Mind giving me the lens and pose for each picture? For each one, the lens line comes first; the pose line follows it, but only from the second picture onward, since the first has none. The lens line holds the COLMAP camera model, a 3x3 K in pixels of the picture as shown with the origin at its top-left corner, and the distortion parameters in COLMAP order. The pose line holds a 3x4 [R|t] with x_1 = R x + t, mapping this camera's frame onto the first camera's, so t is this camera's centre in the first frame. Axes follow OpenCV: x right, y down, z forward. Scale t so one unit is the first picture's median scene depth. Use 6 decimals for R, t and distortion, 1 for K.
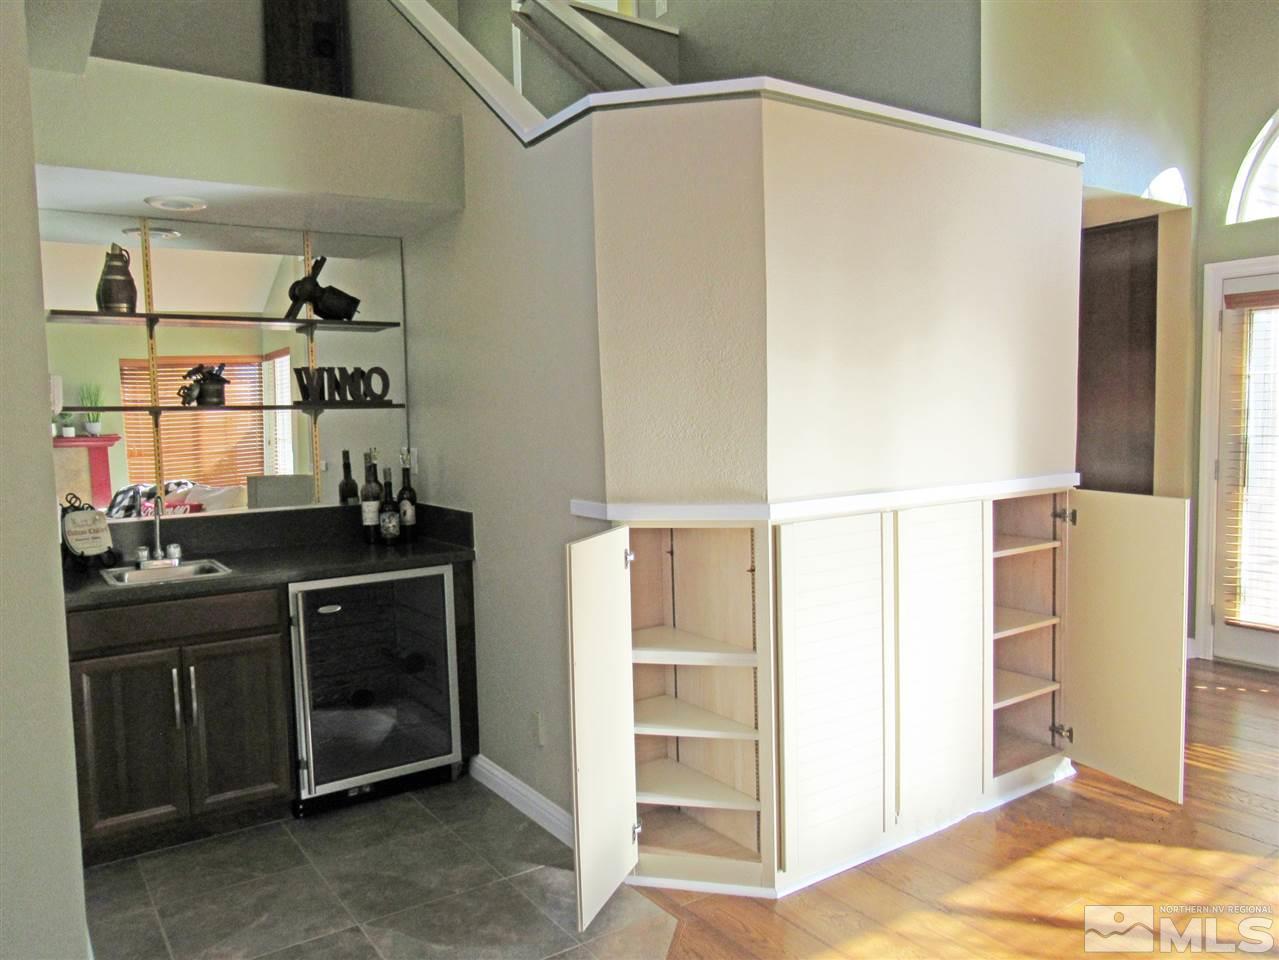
lens RADIAL K [[936.0, 0, 645.0], [0, 936.0, 485.2], [0, 0, 1]] dist [-0.034615, -0.003277]
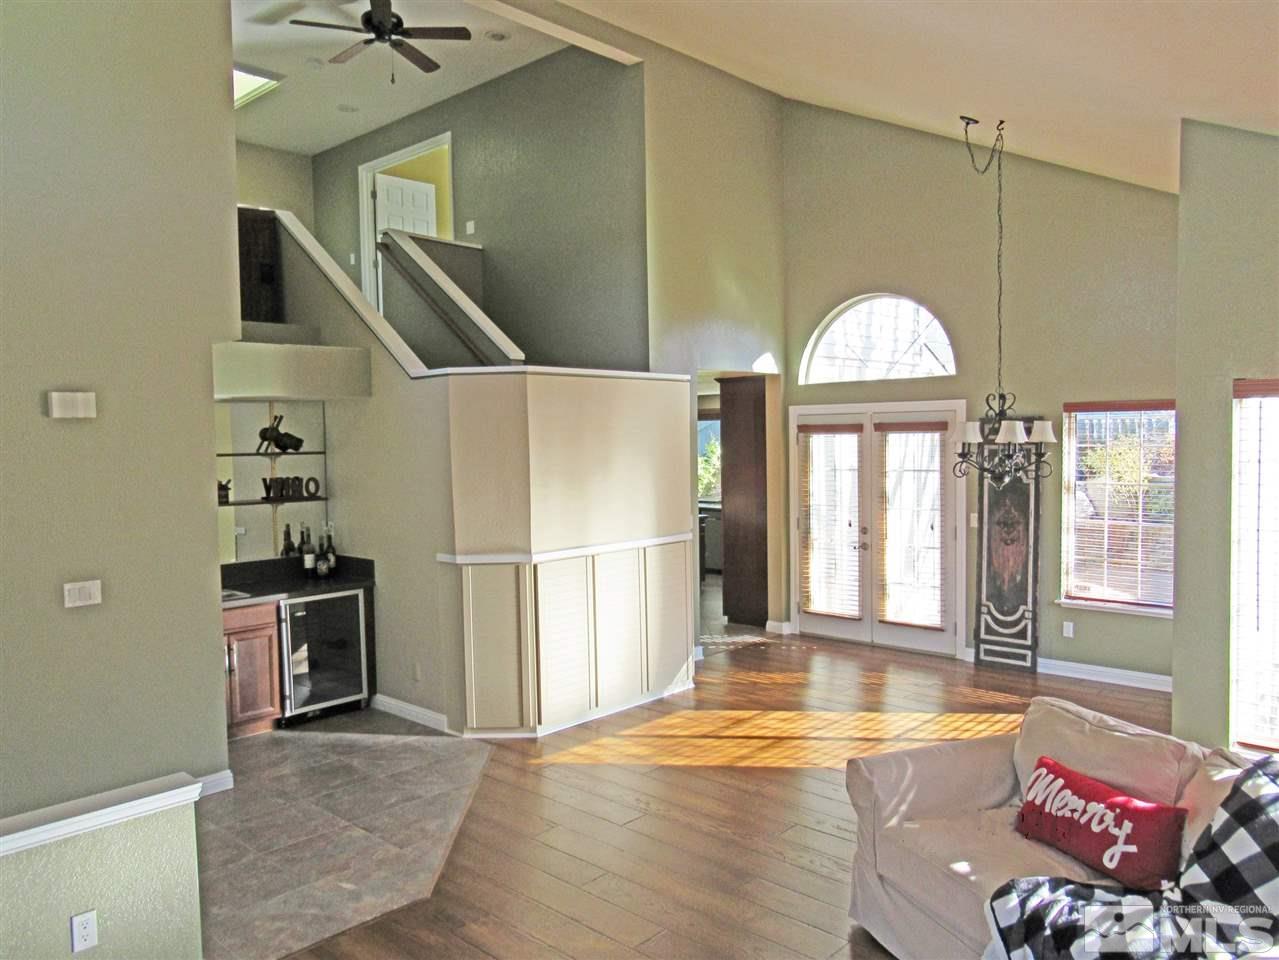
lens RADIAL K [[936.0, 0, 645.0], [0, 936.0, 485.2], [0, 0, 1]] dist [-0.034615, -0.003277]
pose [[0.975295, -0.005548, 0.220839, -0.065837], [0.012426, 0.999480, -0.029769, -0.053340], [-0.220559, 0.031777, 0.974856, -0.864272]]
